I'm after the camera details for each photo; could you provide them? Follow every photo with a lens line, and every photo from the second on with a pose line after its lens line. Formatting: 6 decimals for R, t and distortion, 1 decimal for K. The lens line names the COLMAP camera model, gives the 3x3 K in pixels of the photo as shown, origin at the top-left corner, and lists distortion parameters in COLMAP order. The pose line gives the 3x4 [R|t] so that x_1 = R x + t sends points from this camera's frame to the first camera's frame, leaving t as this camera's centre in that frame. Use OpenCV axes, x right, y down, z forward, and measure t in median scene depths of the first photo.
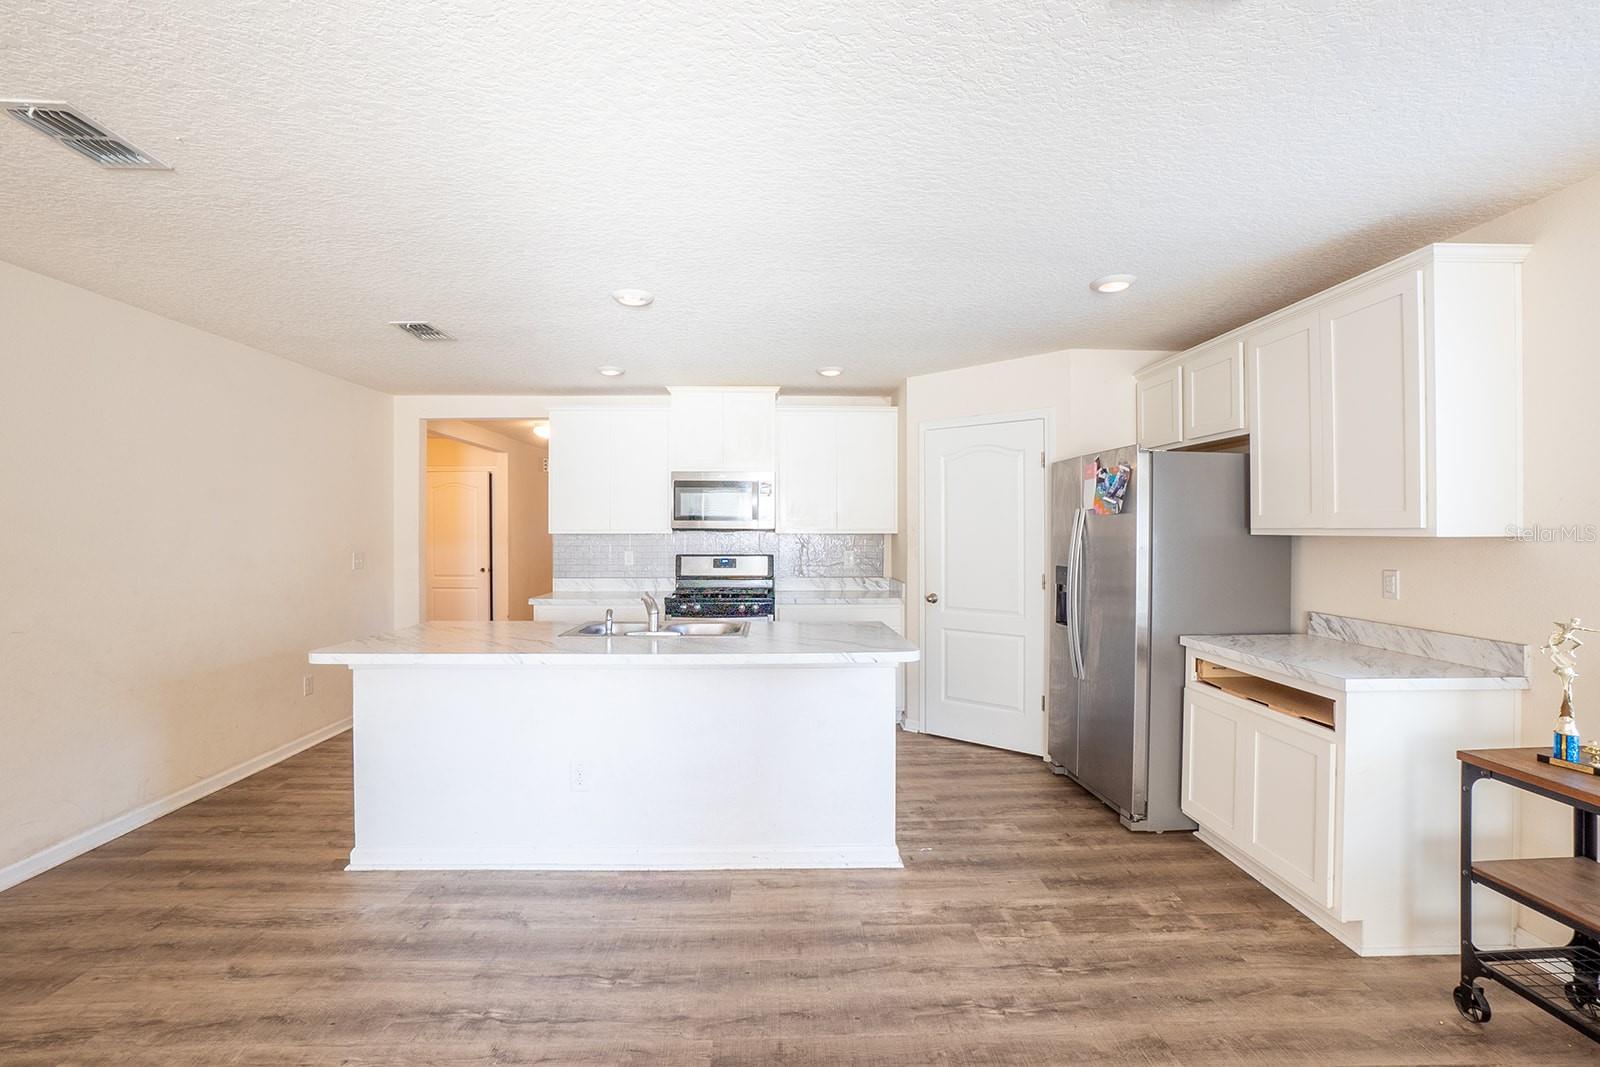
lens RADIAL K [[716.5, 0, 804.7], [0, 716.5, 531.7], [0, 0, 1]] dist [-0.059765, 0.021487]
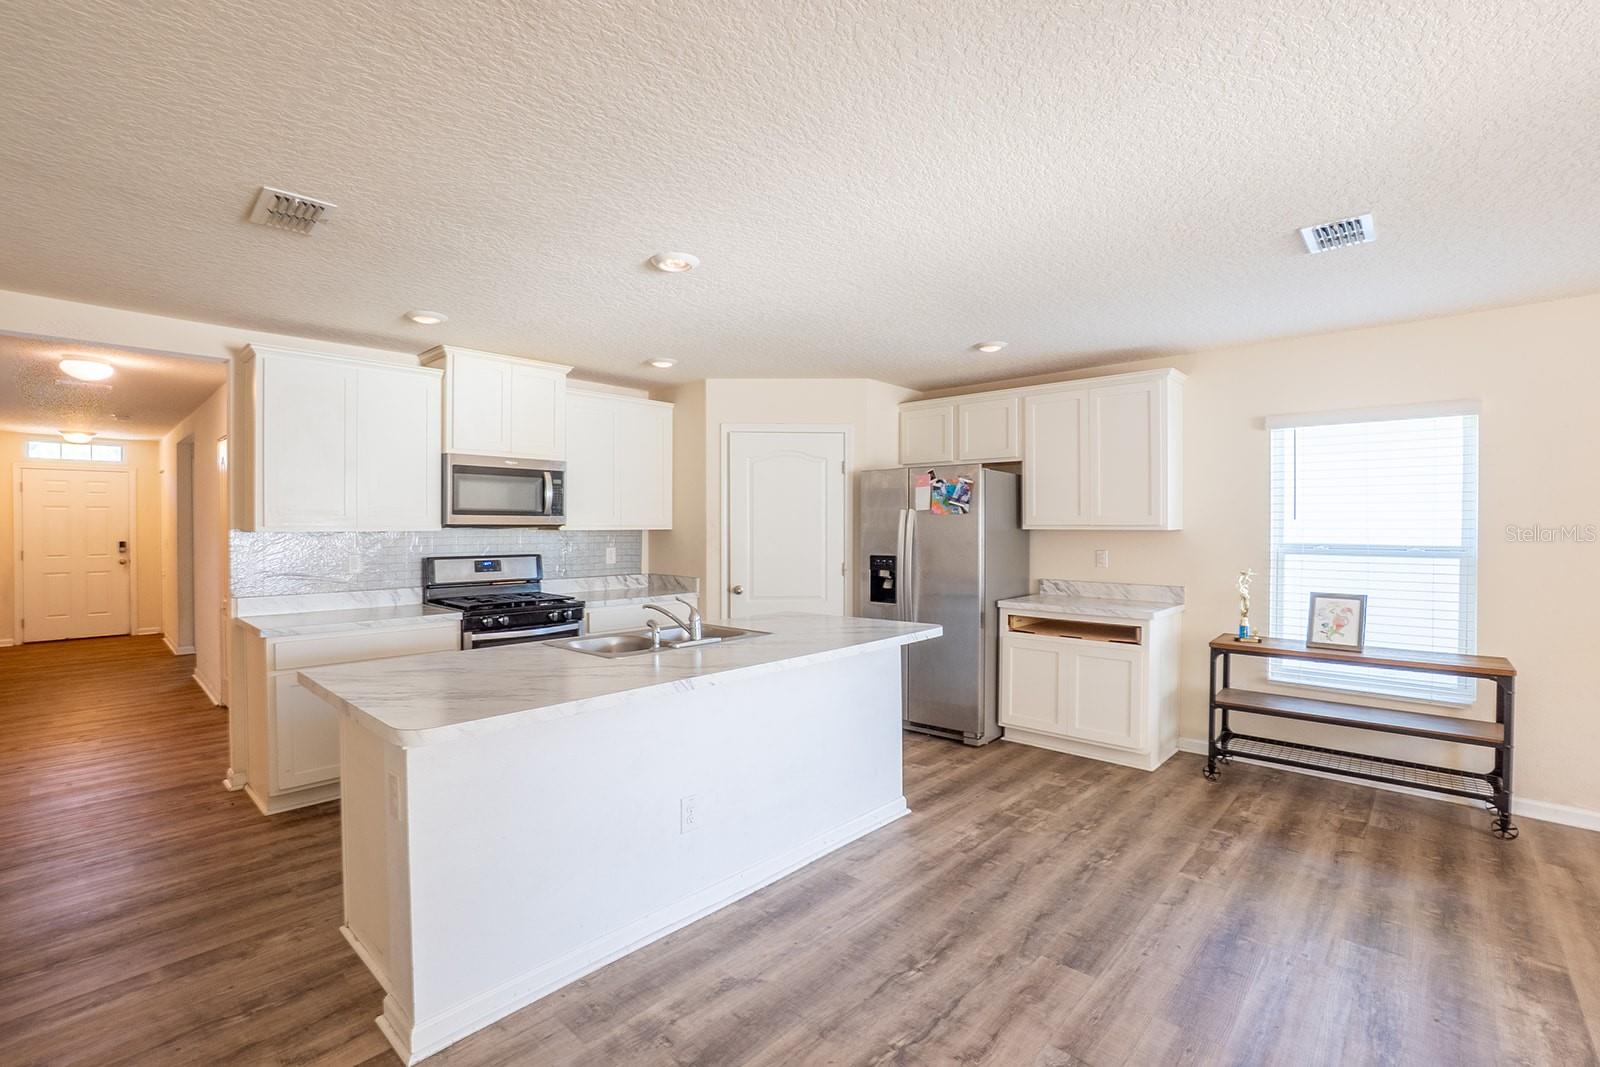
lens RADIAL K [[716.5, 0, 796.7], [0, 716.5, 531.2], [0, 0, 1]] dist [-0.059765, 0.021487]
pose [[0.706081, -0.006699, 0.708100, -0.834688], [0.002251, 0.999971, 0.007215, -0.003900], [-0.708128, -0.003500, 0.706076, 0.299806]]
